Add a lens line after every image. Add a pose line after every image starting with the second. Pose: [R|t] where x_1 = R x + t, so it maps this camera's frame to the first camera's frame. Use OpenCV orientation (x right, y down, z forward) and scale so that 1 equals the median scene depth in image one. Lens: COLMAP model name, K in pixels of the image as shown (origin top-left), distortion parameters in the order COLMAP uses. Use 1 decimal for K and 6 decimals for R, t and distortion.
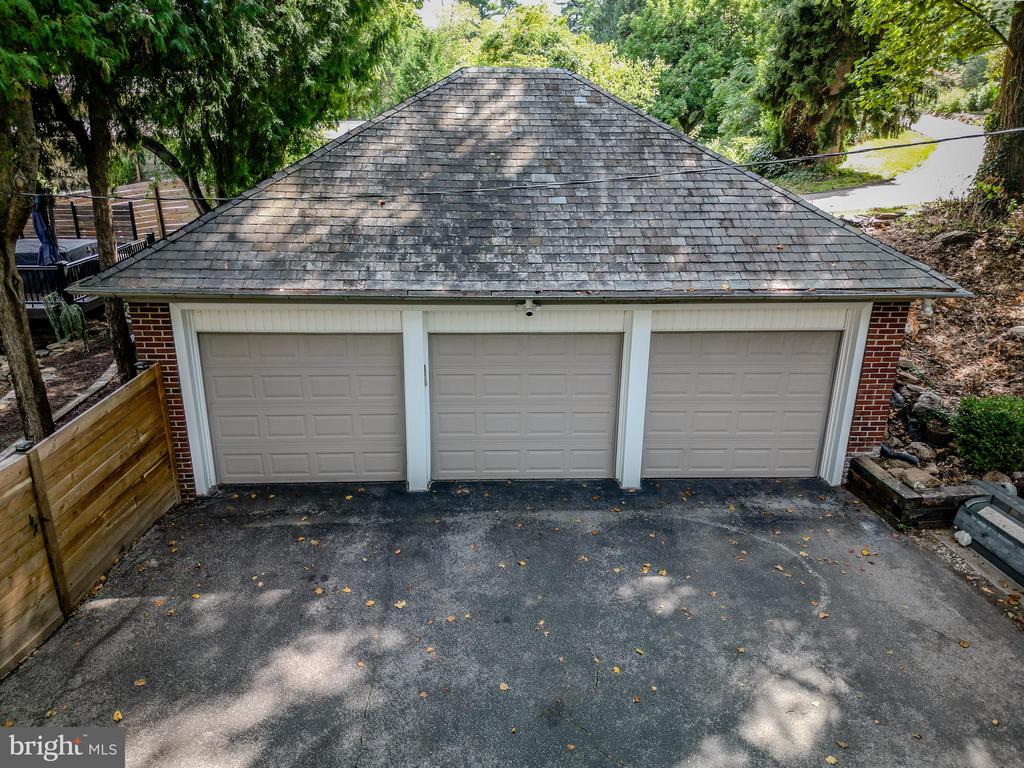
lens RADIAL K [[717.0, 0, 512.9], [0, 717.0, 388.7], [0, 0, 1]] dist [0.049213, -0.051979]
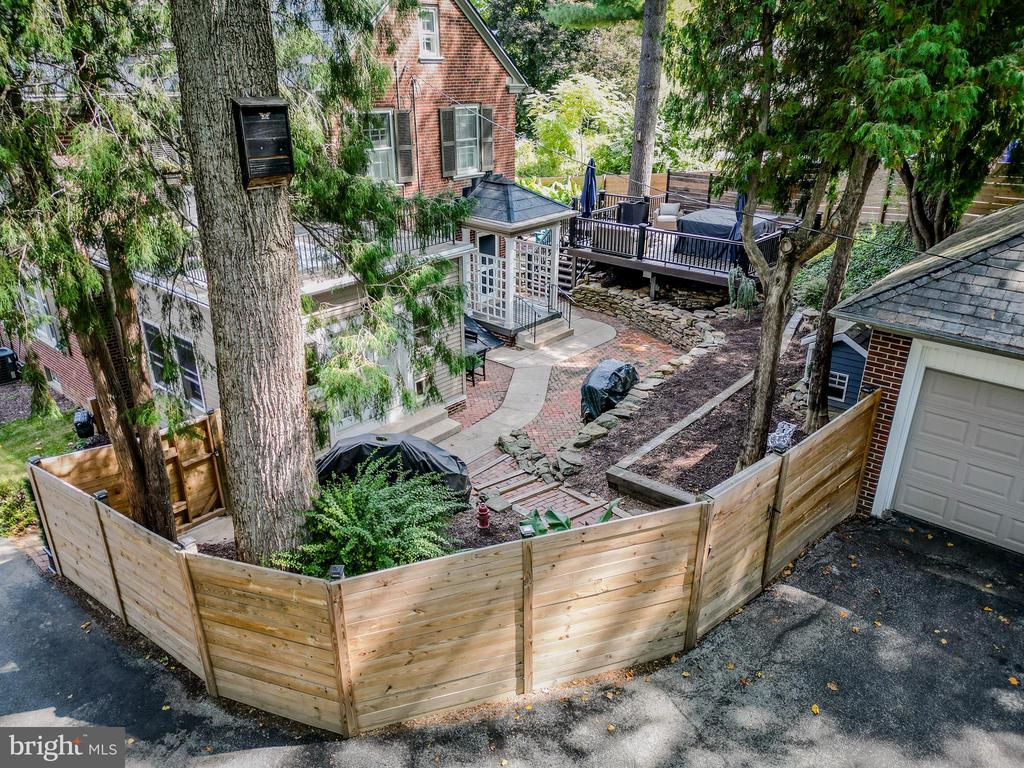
lens RADIAL K [[717.0, 0, 512.9], [0, 717.0, 388.7], [0, 0, 1]] dist [0.049213, -0.051979]
pose [[0.715574, 0.268452, -0.644894, -0.200297], [-0.224464, 0.962611, 0.151644, -0.077486], [0.661491, 0.036243, 0.749077, -0.148913]]
